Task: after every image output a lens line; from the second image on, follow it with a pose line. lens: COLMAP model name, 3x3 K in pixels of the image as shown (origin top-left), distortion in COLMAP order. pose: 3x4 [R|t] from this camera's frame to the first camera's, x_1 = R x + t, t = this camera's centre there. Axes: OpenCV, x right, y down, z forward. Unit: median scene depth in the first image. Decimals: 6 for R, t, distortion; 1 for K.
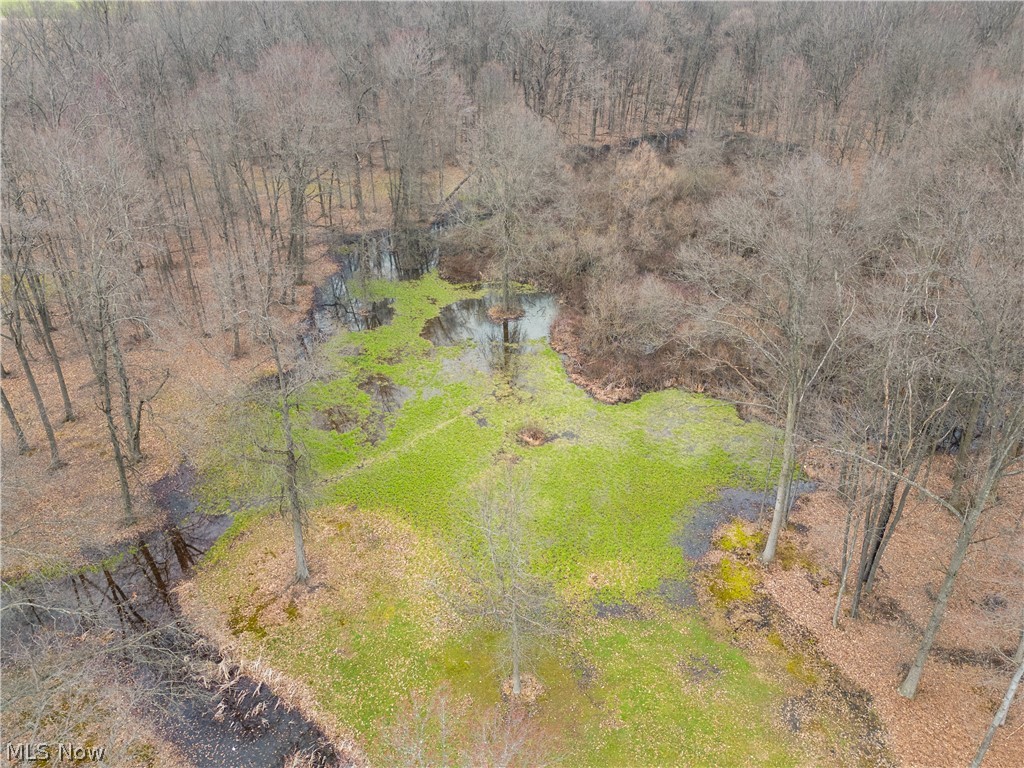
lens RADIAL K [[715.3, 0, 505.5], [0, 715.3, 383.6], [0, 0, 1]] dist [0.061861, -0.056708]
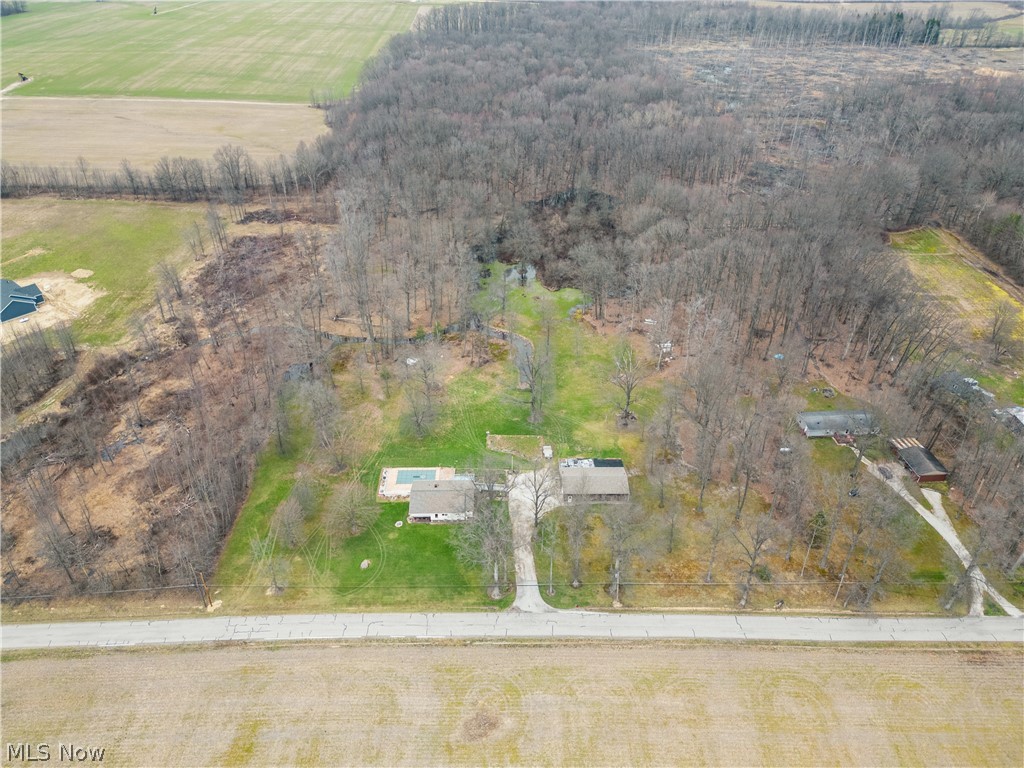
lens RADIAL K [[715.3, 0, 505.5], [0, 715.3, 383.6], [0, 0, 1]] dist [0.061861, -0.056708]
pose [[0.992059, -0.051510, 0.114744, -0.545422], [0.045066, 0.997295, 0.058068, 0.261591], [-0.117425, -0.052435, 0.991696, -2.694096]]
